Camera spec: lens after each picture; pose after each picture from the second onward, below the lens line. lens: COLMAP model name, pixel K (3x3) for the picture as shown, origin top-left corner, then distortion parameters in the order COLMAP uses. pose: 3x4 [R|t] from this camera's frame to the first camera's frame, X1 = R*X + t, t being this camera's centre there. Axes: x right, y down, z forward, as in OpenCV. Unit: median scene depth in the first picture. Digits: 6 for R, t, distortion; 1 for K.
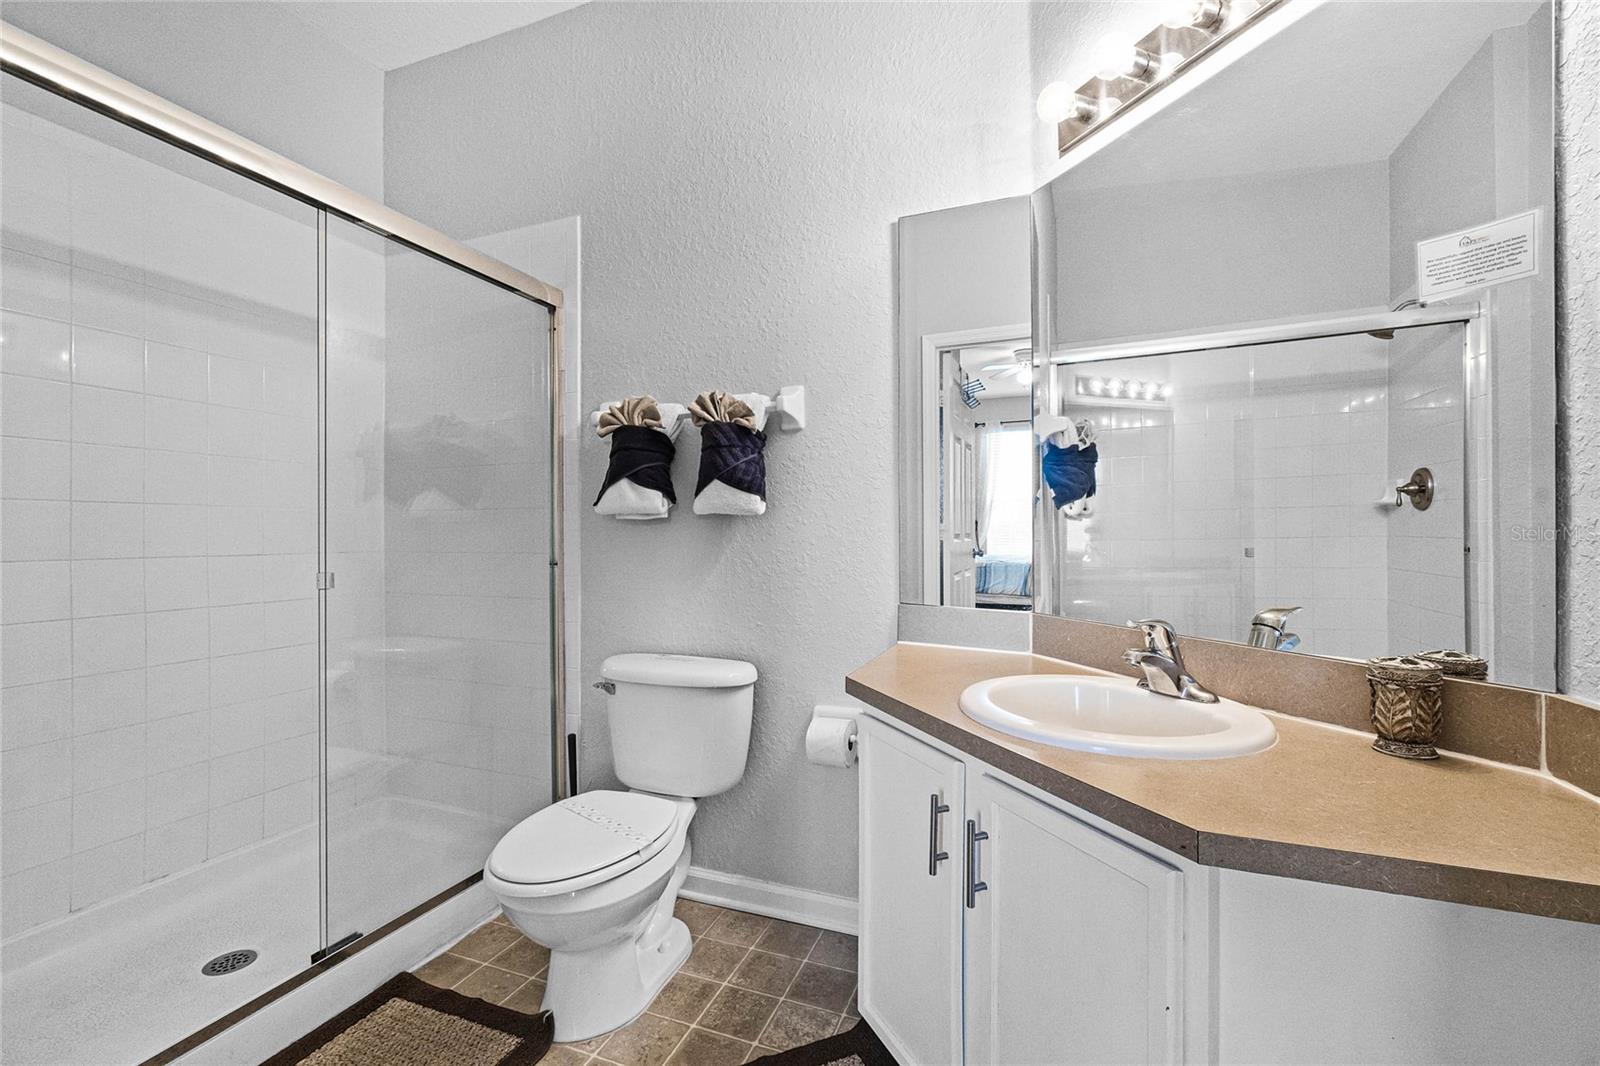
lens RADIAL K [[695.1, 0, 795.1], [0, 695.1, 536.1], [0, 0, 1]] dist [-0.002149, -0.000043]
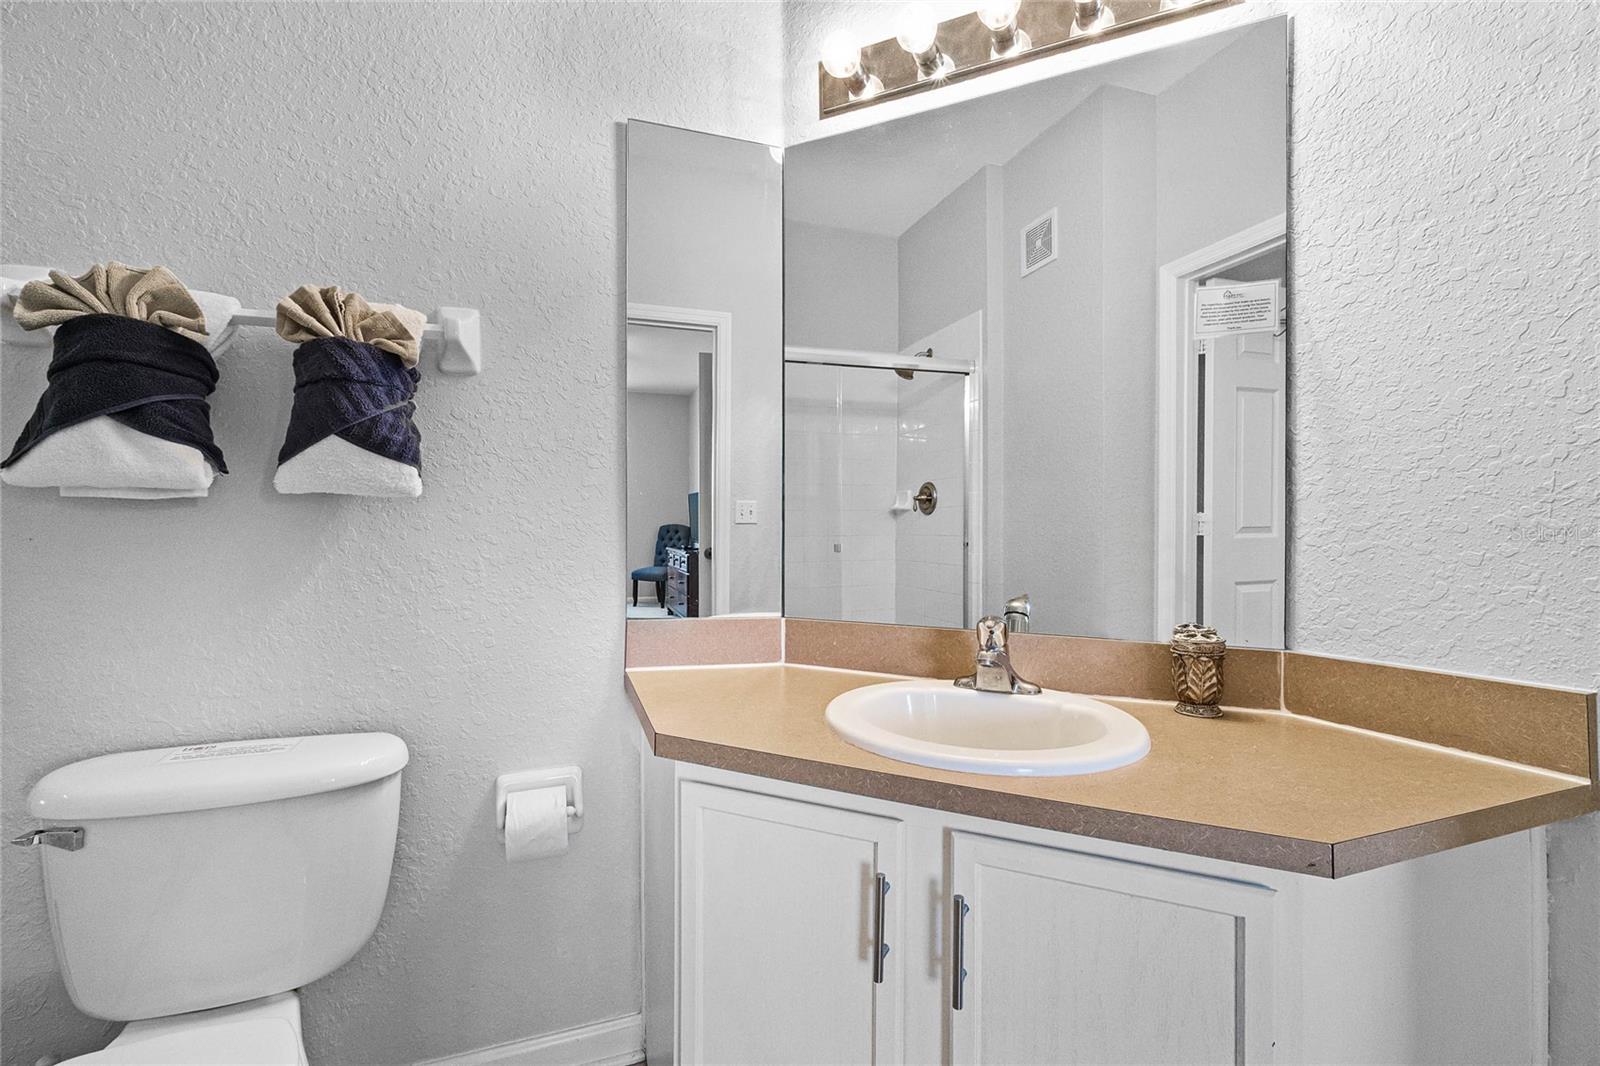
lens RADIAL K [[692.9, 0, 800.9], [0, 692.9, 534.3], [0, 0, 1]] dist [-0.009989, 0.000069]
pose [[0.740473, 0.001976, 0.672084, -0.215973], [0.000195, 0.999995, -0.003155, 0.004899], [-0.672087, 0.002467, 0.740469, 0.298867]]
